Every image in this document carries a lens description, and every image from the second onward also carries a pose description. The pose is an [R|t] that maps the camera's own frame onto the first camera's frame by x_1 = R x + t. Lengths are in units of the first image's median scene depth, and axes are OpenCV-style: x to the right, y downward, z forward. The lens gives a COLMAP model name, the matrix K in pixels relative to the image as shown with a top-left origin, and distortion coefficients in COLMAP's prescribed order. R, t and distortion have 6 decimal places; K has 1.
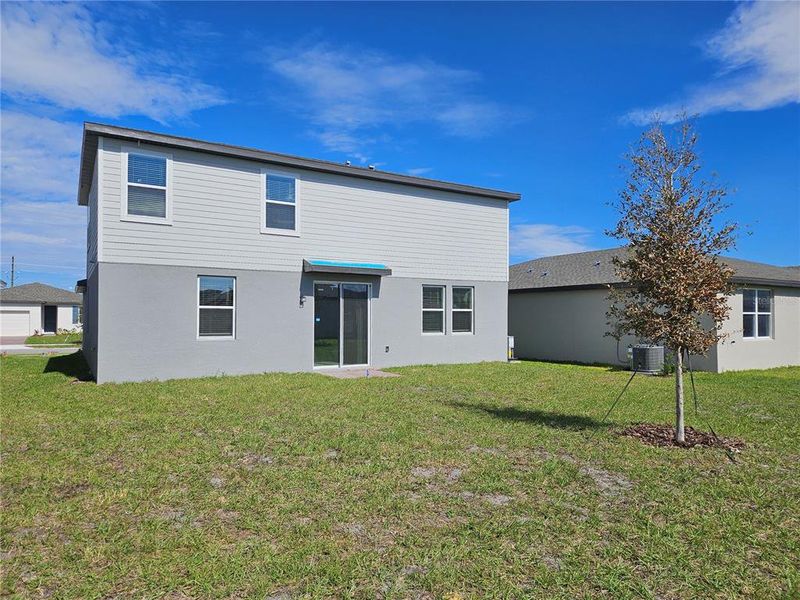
lens RADIAL K [[533.3, 0, 400.0], [0, 533.3, 300.0], [0, 0, 1]] dist [0.036935, -0.003293]
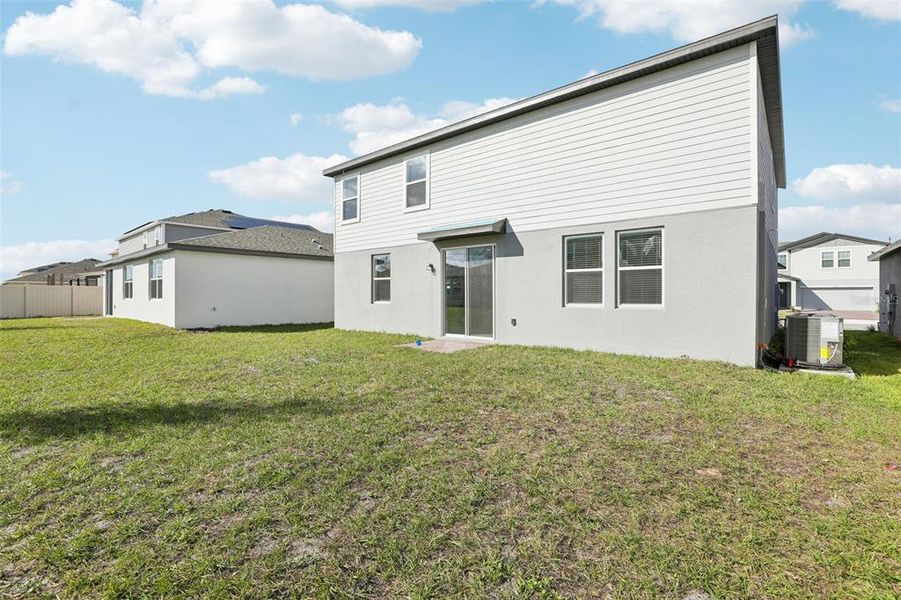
lens RADIAL K [[411.2, 0, 448.2], [0, 411.2, 293.1], [0, 0, 1]] dist [-0.022267, 0.000311]
pose [[0.309660, -0.003211, -0.950842, 0.565025], [0.042023, 0.999063, 0.010312, 0.038659], [0.949918, -0.043151, 0.309505, 0.738399]]
